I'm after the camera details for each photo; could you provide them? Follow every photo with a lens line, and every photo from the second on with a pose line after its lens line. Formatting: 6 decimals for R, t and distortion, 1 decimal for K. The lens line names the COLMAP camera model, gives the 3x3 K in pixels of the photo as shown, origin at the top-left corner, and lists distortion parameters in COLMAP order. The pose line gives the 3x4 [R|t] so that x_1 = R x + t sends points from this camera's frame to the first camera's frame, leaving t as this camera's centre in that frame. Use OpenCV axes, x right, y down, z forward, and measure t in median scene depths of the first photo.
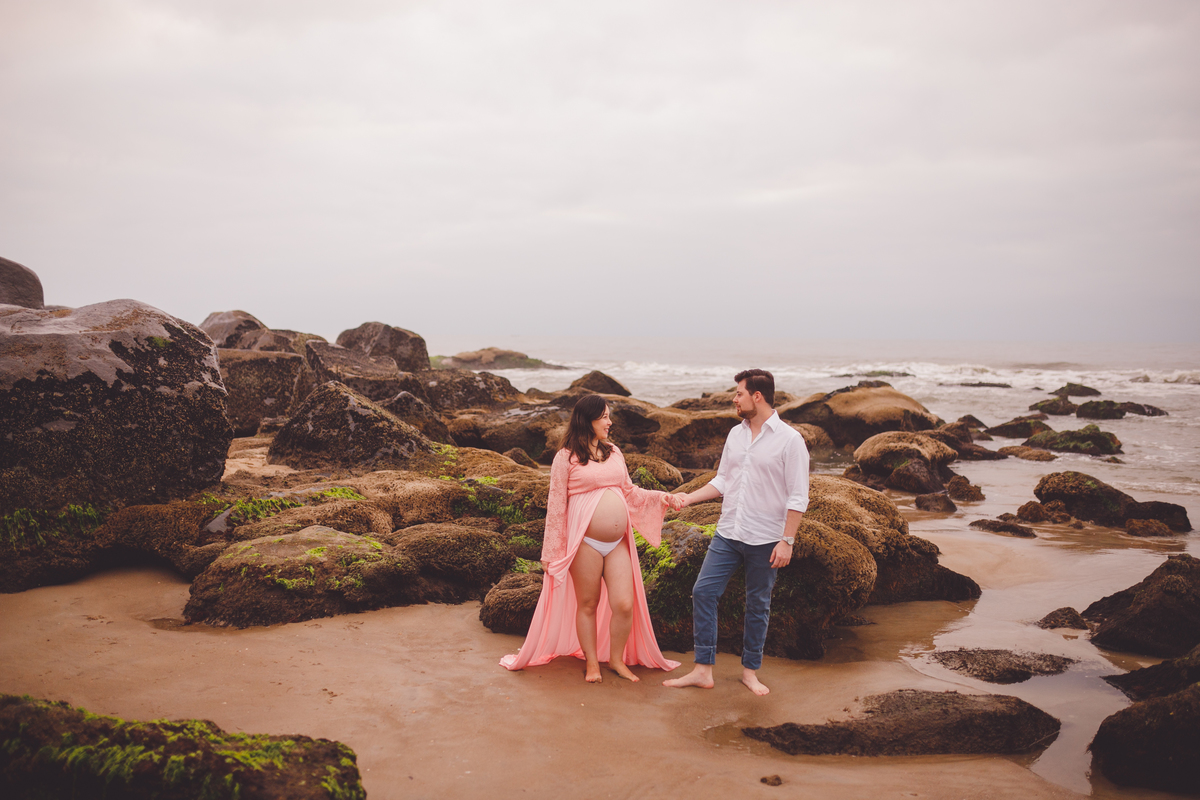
lens RADIAL K [[1140.2, 0, 600.0], [0, 1140.2, 400.0], [0, 0, 1]] dist [-0.070586, 0.098861]
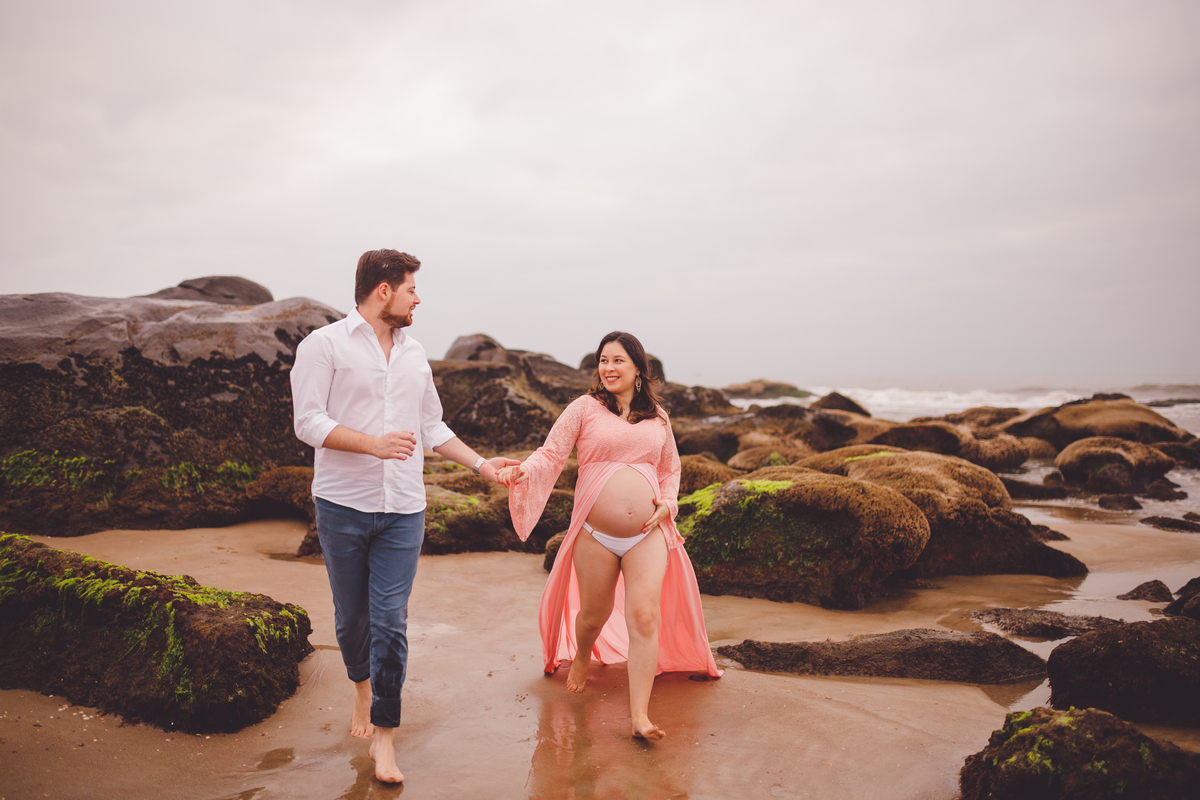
lens RADIAL K [[1140.2, 0, 600.0], [0, 1140.2, 400.0], [0, 0, 1]] dist [-0.070586, 0.098861]
pose [[0.965775, -0.006134, -0.259310, 0.206733], [-0.003325, 0.999345, -0.036022, 0.066827], [0.259361, 0.035652, 0.965122, -0.044846]]
